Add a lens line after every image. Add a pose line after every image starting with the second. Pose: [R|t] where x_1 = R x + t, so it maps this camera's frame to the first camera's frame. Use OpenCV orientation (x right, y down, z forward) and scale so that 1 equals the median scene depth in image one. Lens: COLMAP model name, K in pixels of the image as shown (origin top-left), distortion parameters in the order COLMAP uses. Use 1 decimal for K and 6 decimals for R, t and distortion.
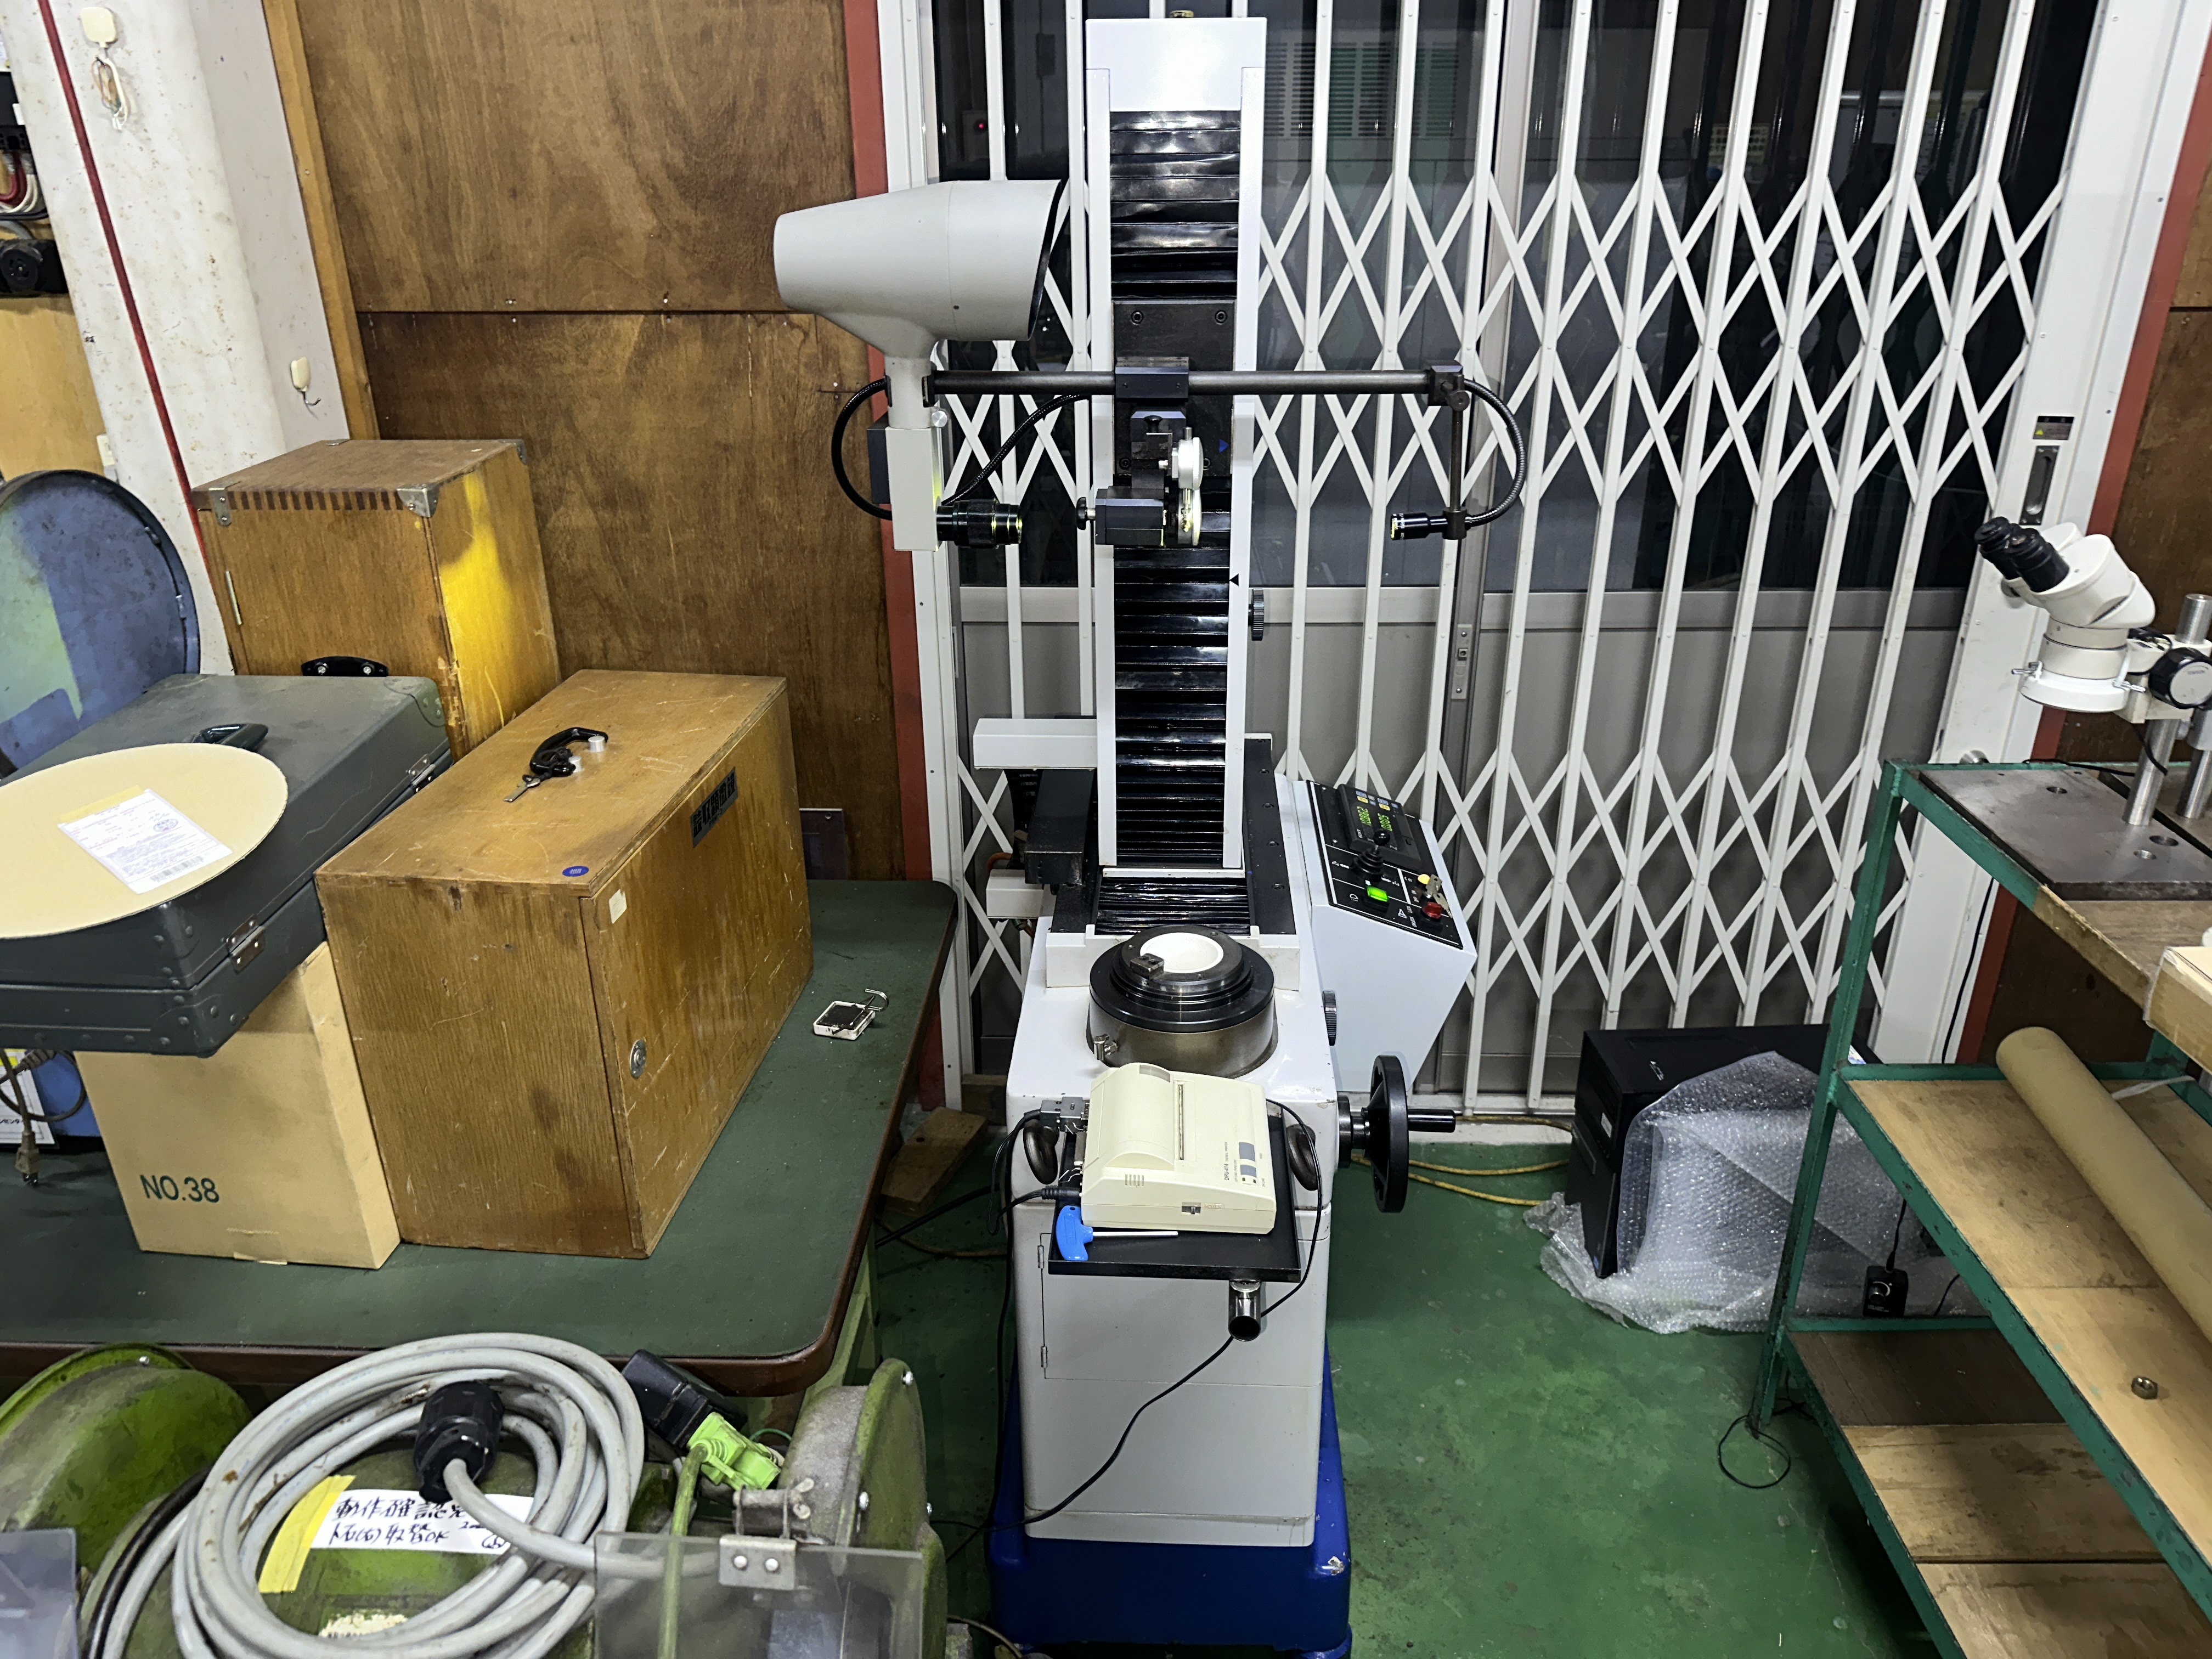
lens RADIAL K [[1568.2, 0, 1114.9], [0, 1568.2, 835.2], [0, 0, 1]] dist [0.026729, -0.042345]
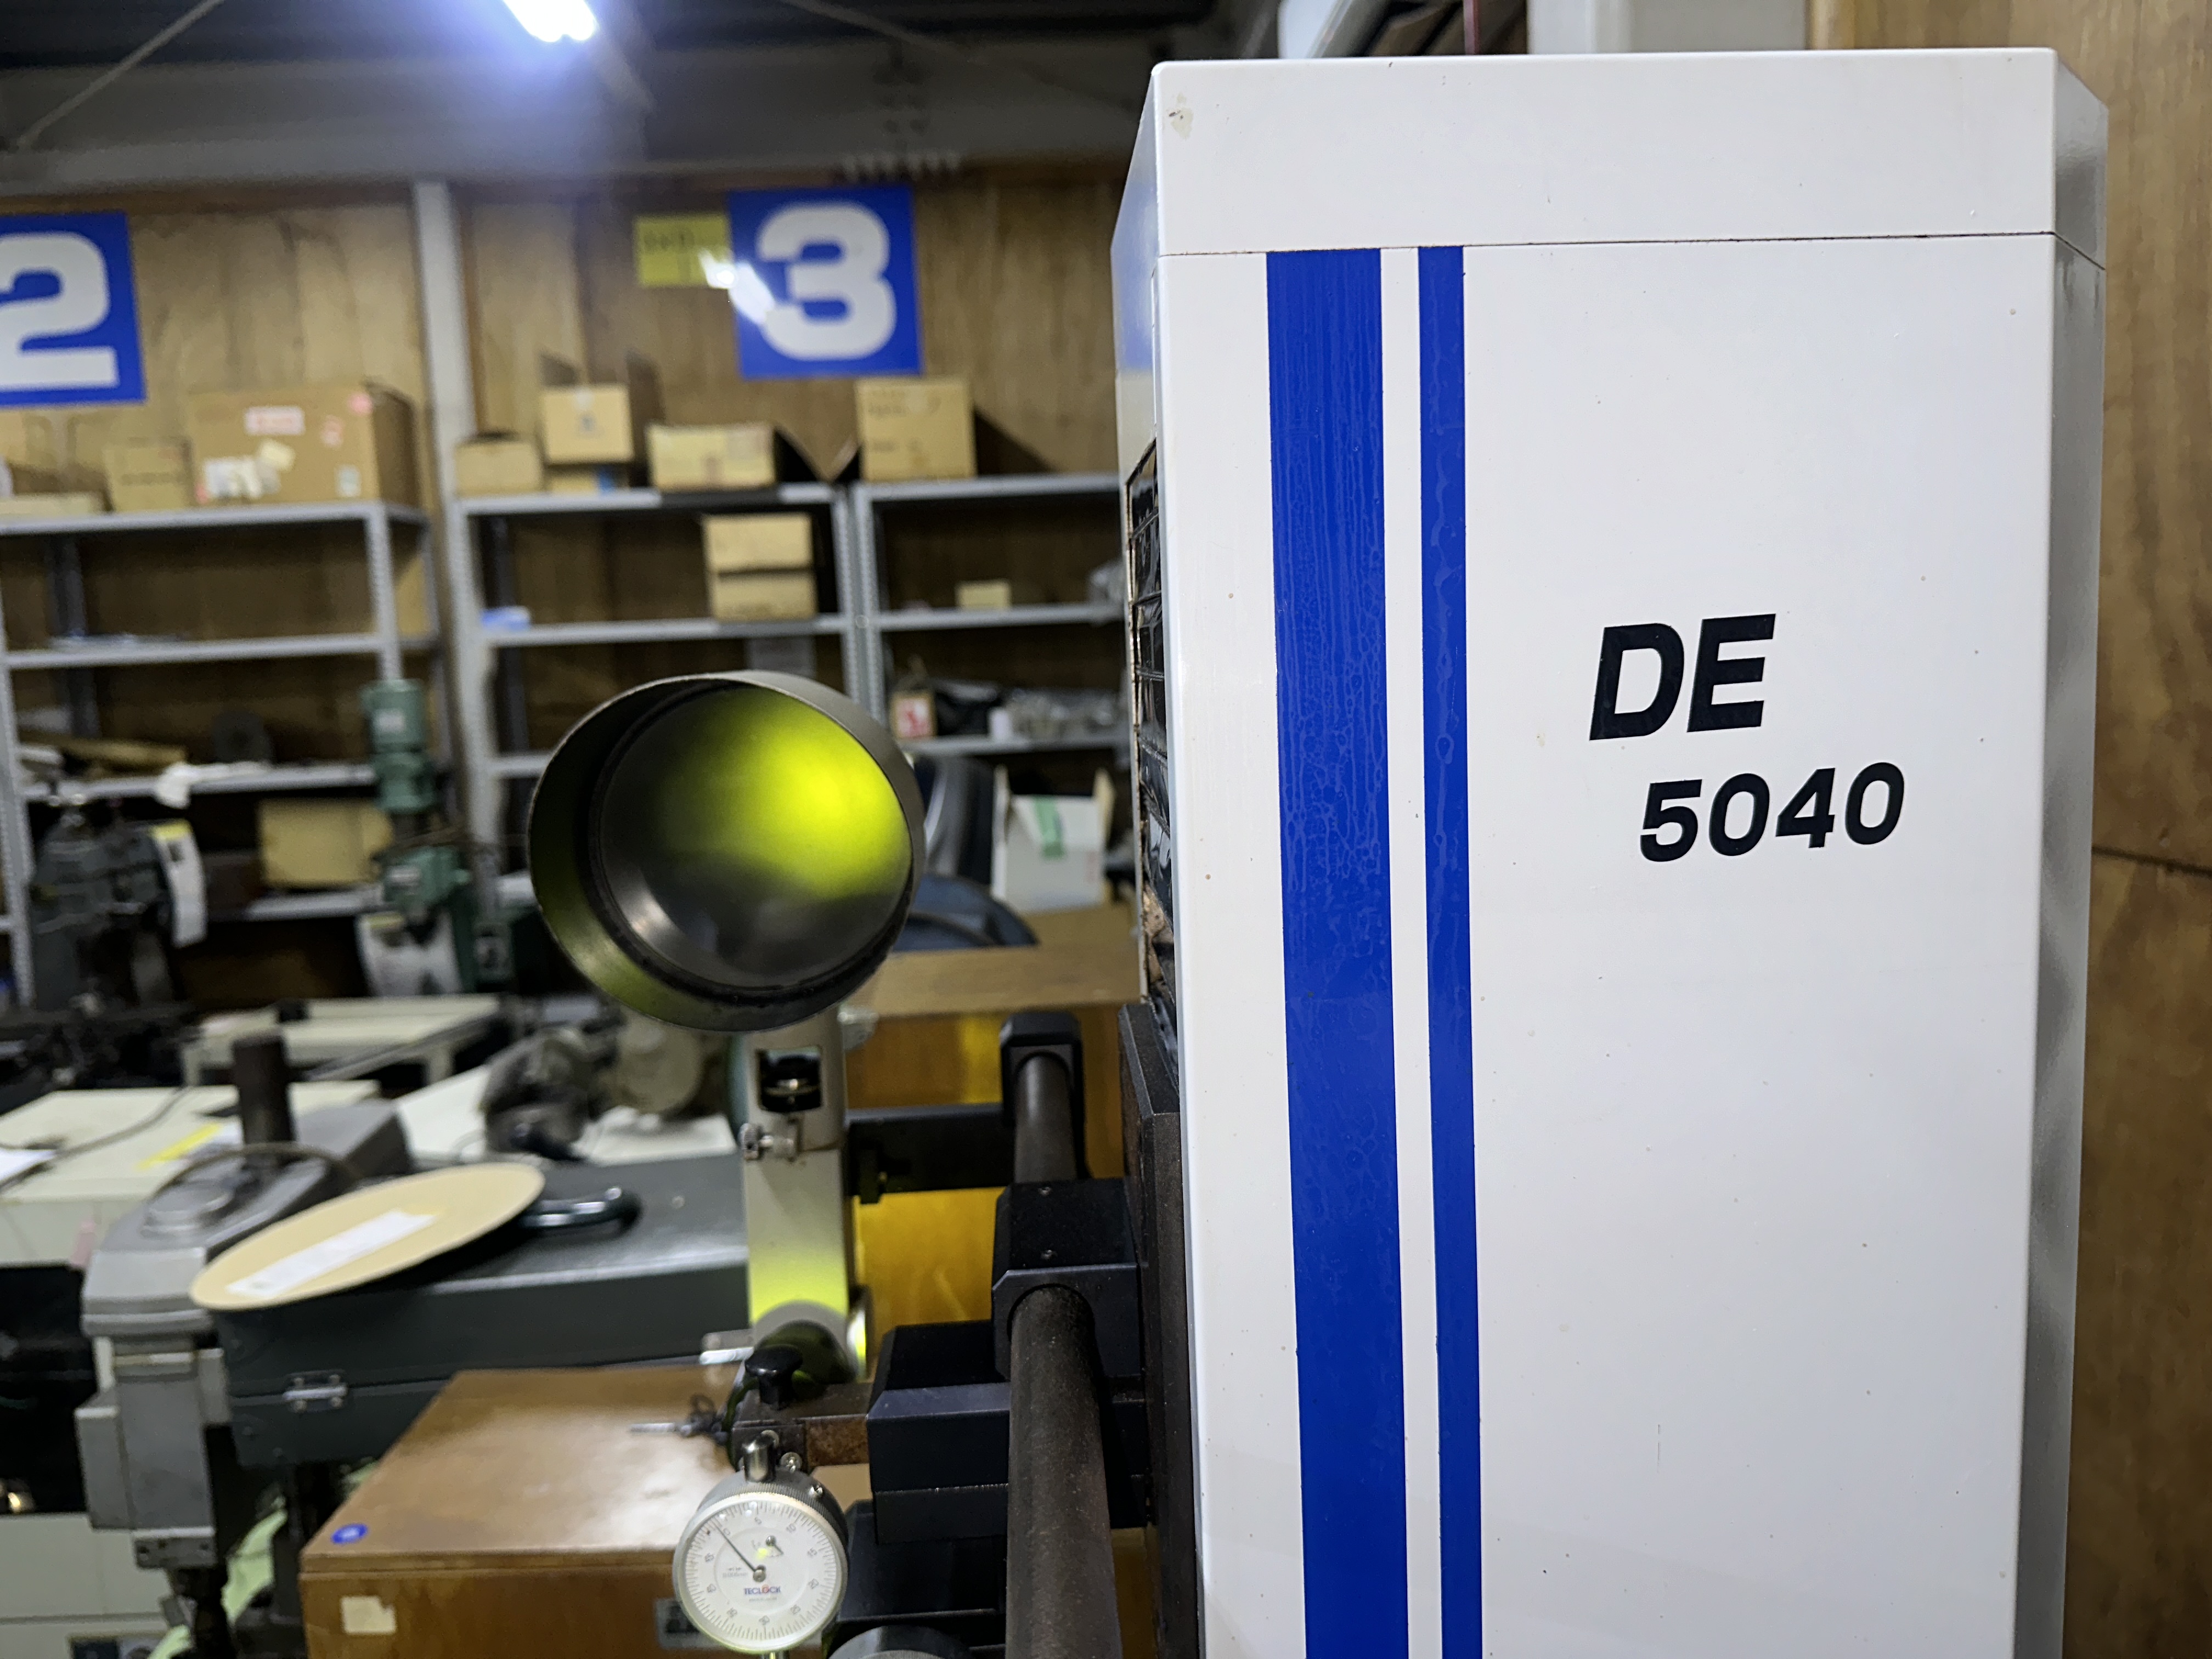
lens RADIAL K [[1580.5, 0, 1095.3], [0, 1580.5, 821.7], [0, 0, 1]] dist [0.026312, -0.056900]
pose [[0.089094, 0.123323, -0.988359, 0.209119], [-0.369800, 0.925473, 0.082141, -0.261759], [0.924830, 0.358177, 0.128059, 0.610257]]
